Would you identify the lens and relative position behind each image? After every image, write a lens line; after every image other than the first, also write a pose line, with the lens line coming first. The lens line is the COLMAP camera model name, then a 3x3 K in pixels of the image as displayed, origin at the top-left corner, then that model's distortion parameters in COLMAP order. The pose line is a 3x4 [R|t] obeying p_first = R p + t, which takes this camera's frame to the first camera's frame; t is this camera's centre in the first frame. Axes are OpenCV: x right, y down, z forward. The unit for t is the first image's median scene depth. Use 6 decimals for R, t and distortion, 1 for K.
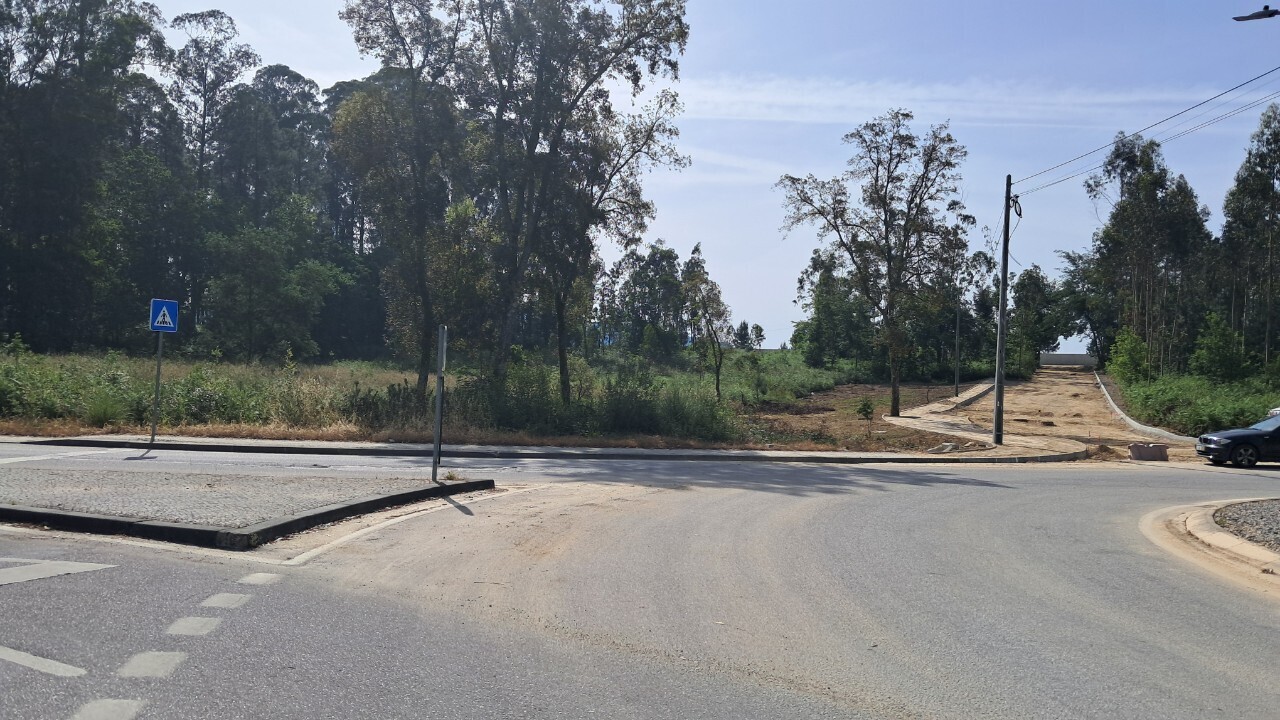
lens RADIAL K [[974.0, 0, 626.5], [0, 974.0, 364.7], [0, 0, 1]] dist [0.039139, -0.070017]
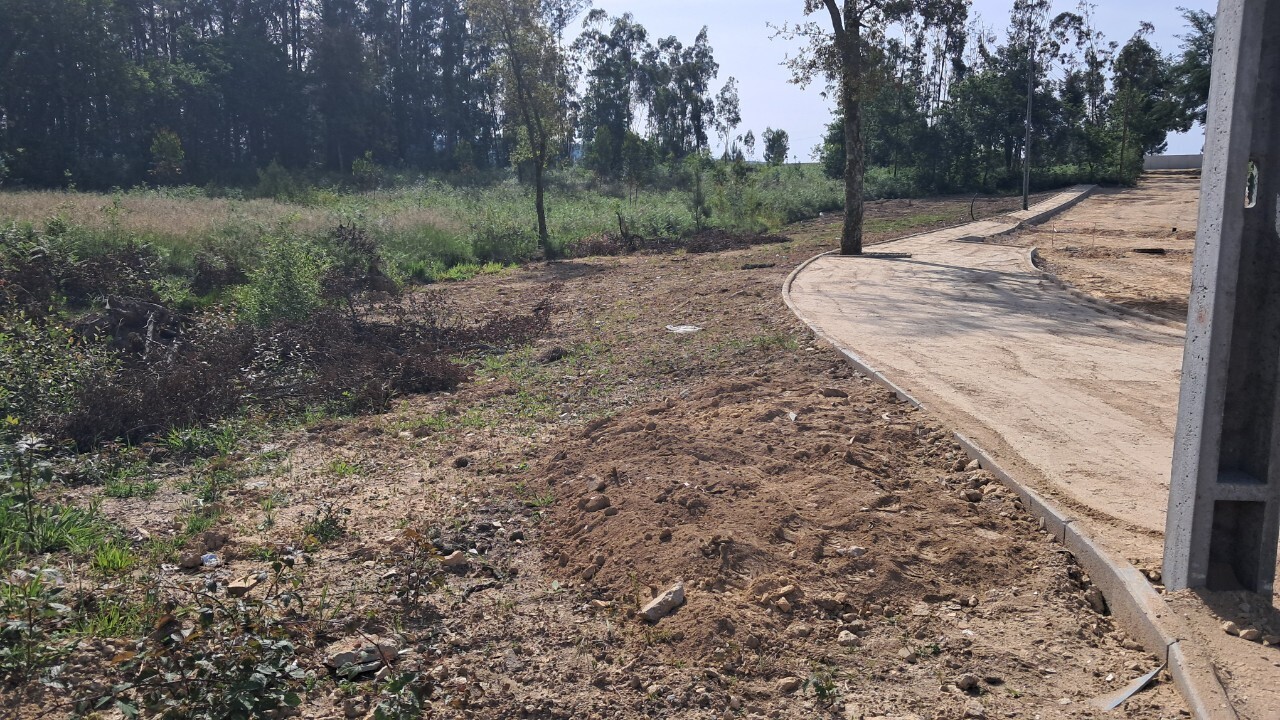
lens RADIAL K [[1137.2, 0, 639.4], [0, 1137.2, 329.2], [0, 0, 1]] dist [-0.093890, 0.513838]
pose [[0.999407, -0.031676, -0.013512, 0.105762], [0.033085, 0.992038, 0.121512, 0.012770], [0.009555, -0.121887, 0.992498, 0.289265]]
